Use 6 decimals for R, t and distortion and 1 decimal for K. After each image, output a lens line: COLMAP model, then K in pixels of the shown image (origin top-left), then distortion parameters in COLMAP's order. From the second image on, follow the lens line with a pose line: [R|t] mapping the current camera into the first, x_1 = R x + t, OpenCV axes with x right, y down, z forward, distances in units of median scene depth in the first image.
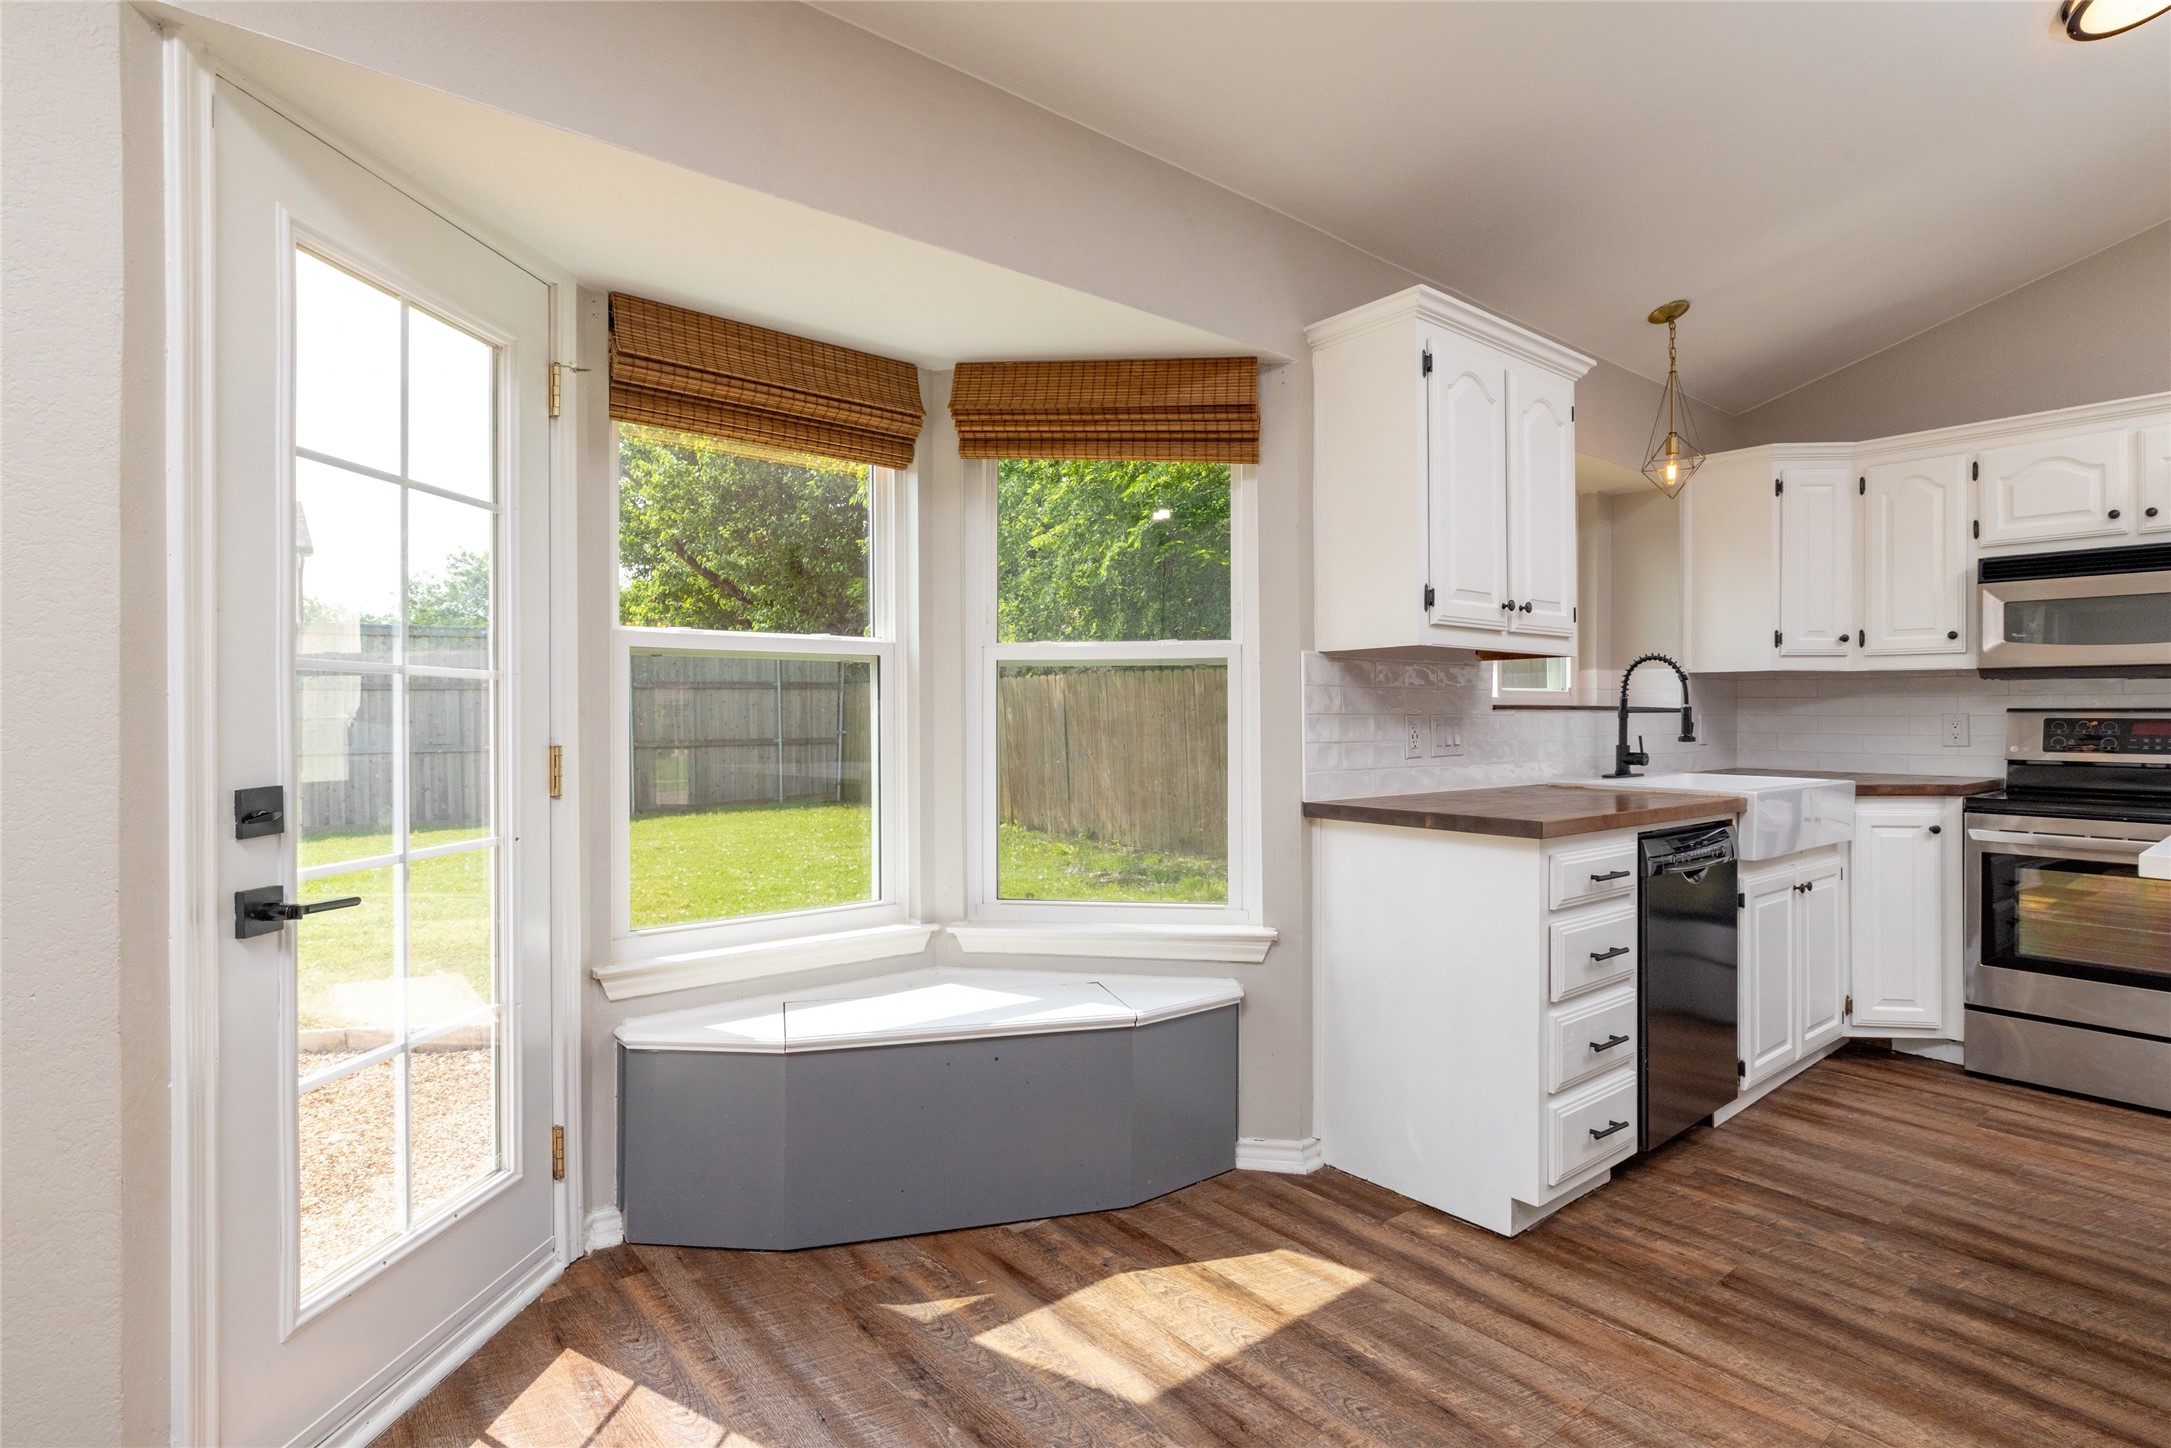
lens RADIAL K [[1052.9, 0, 1058.0], [0, 1052.9, 704.9], [0, 0, 1]] dist [0.000101, -0.001682]
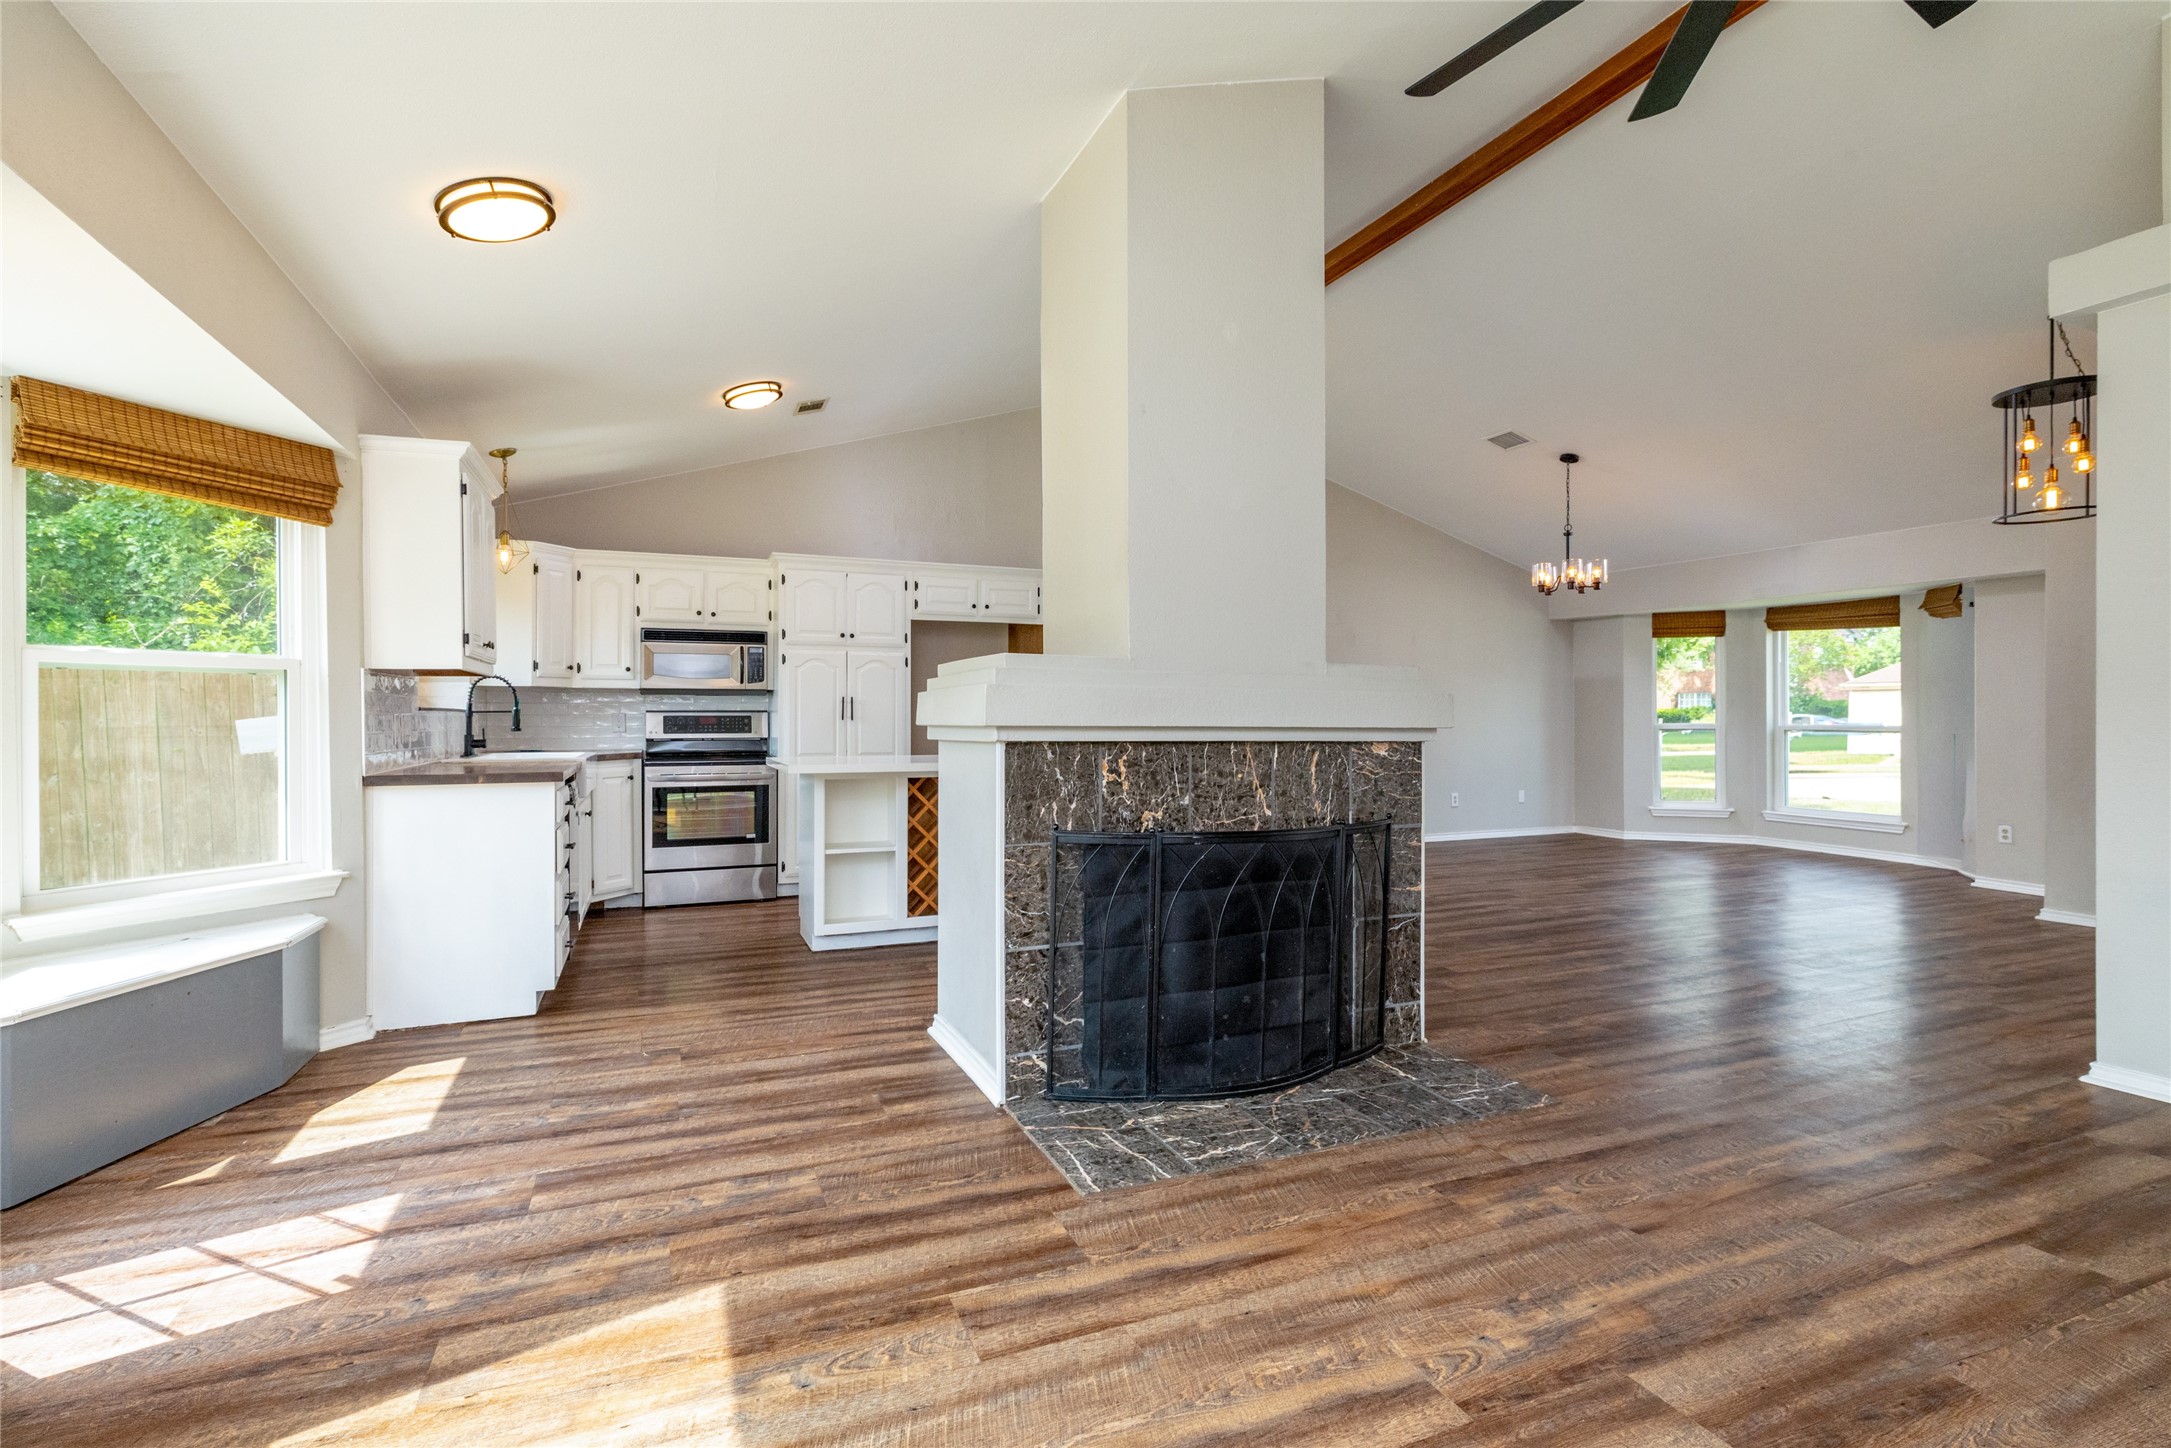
lens RADIAL K [[1011.5, 0, 1083.3], [0, 1011.5, 719.3], [0, 0, 1]] dist [0.002150, 0.000247]
pose [[0.272922, -0.006705, 0.962013, -0.771941], [-0.004720, 0.999954, 0.008308, 0.000453], [-0.962025, -0.006808, 0.272878, -0.274833]]
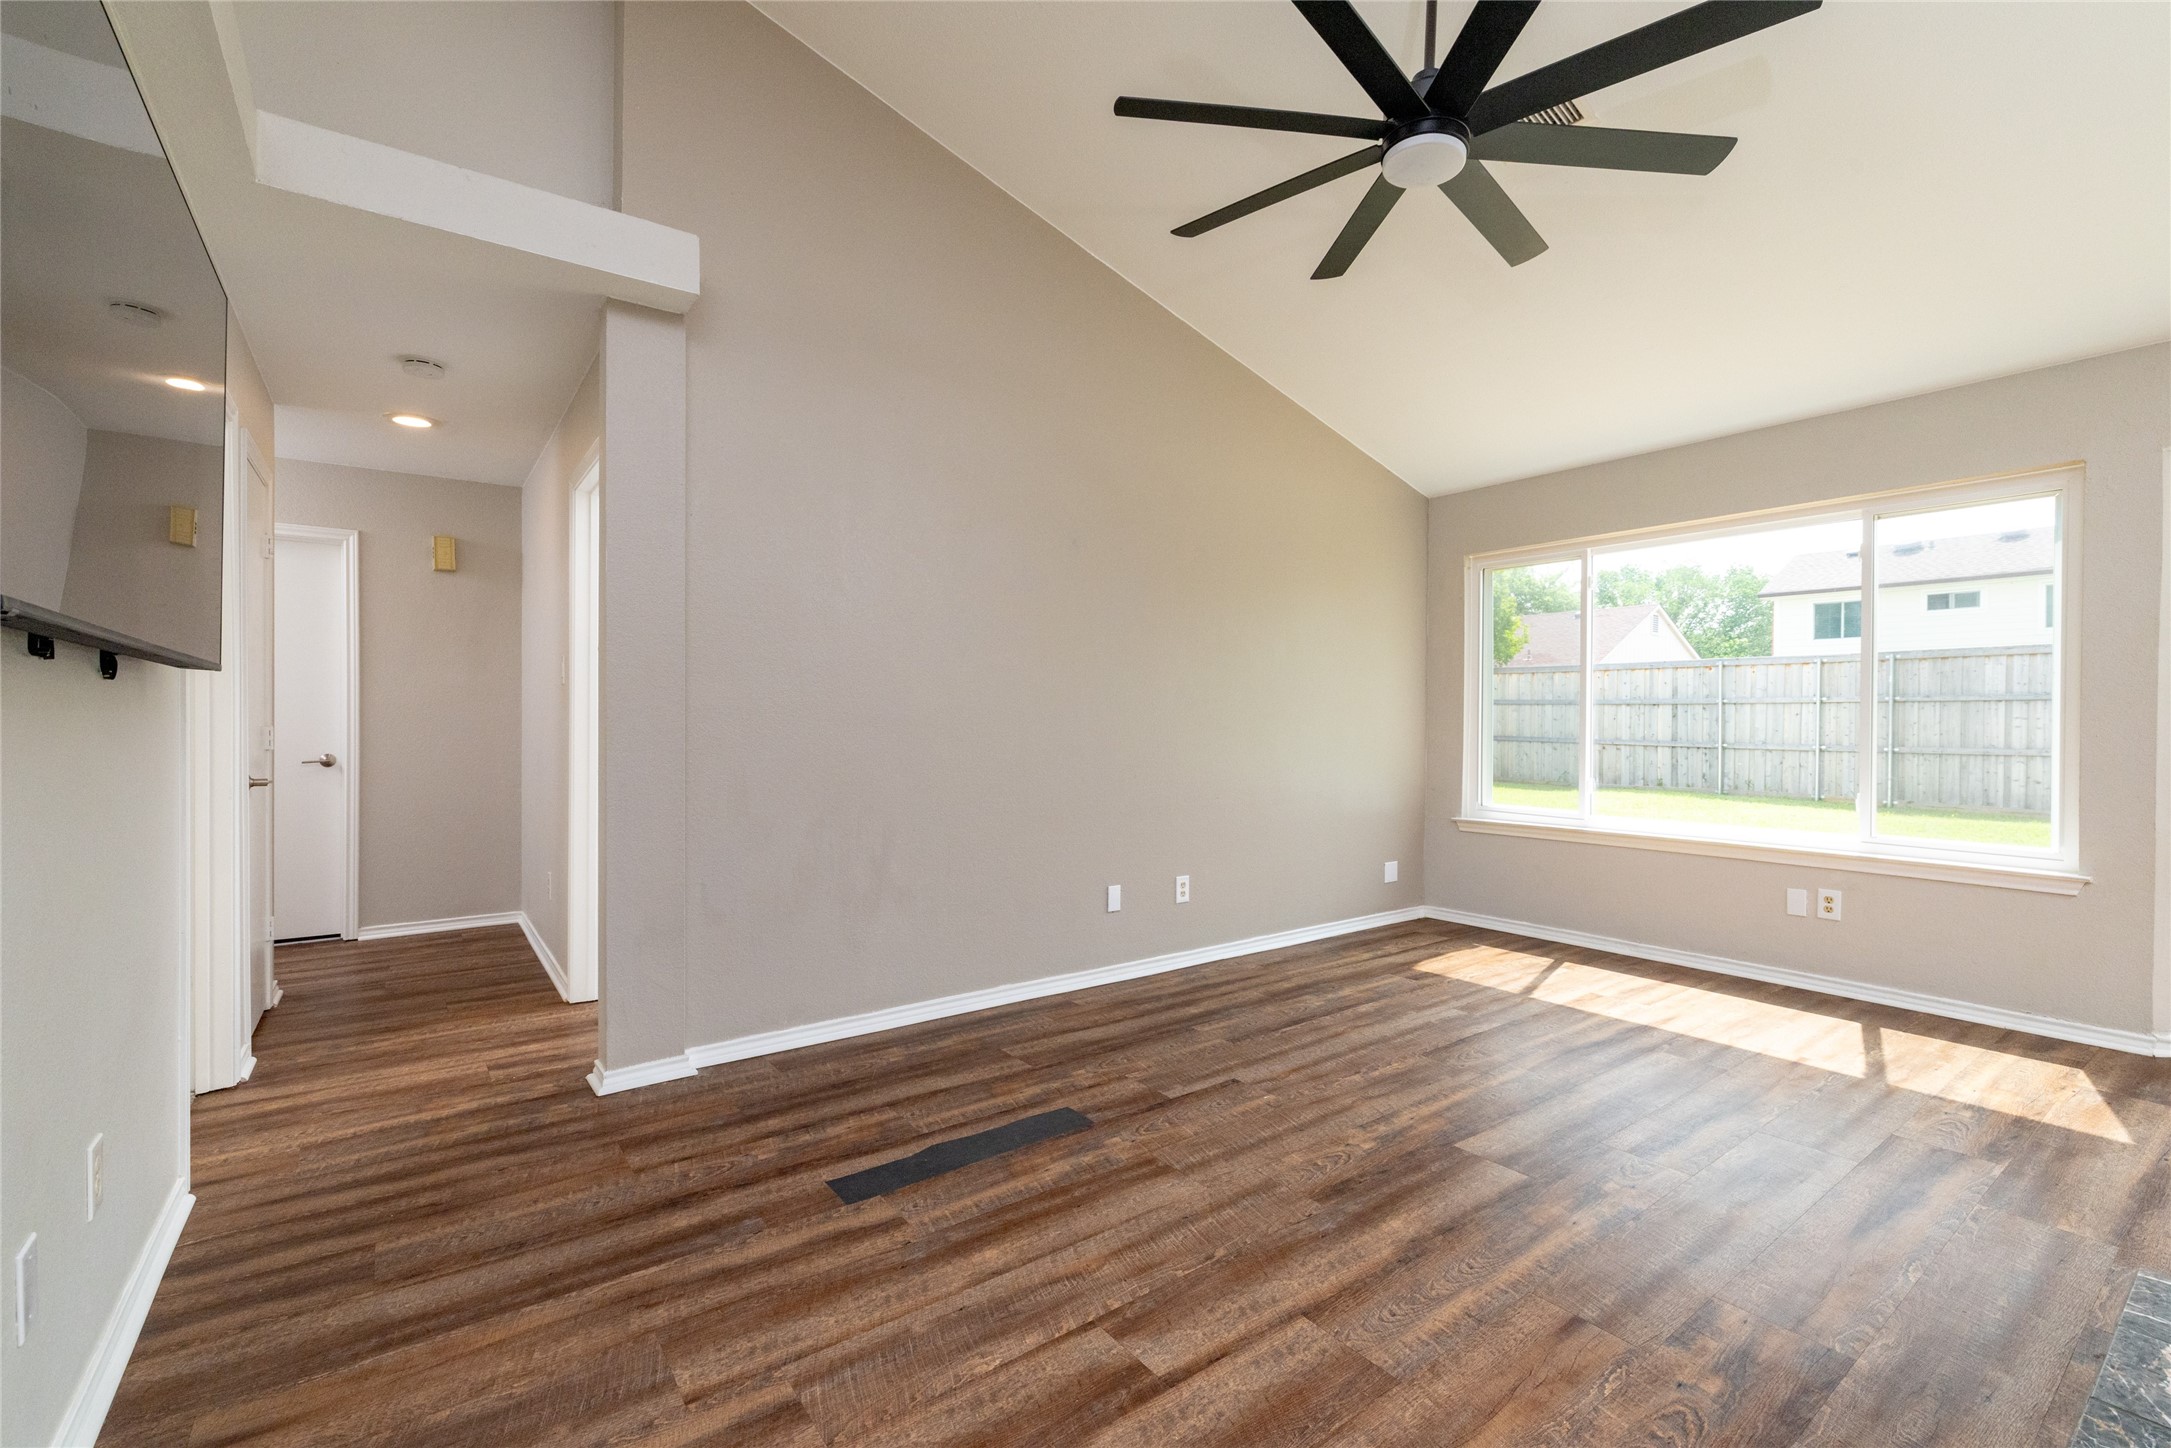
lens RADIAL K [[950.4, 0, 1090.1], [0, 950.4, 719.2], [0, 0, 1]] dist [-0.006920, 0.000723]
pose [[-0.032762, 0.004518, -0.999453, 0.770011], [0.002610, 0.999987, 0.004435, 0.004408], [0.999460, -0.002463, -0.032774, -0.789350]]
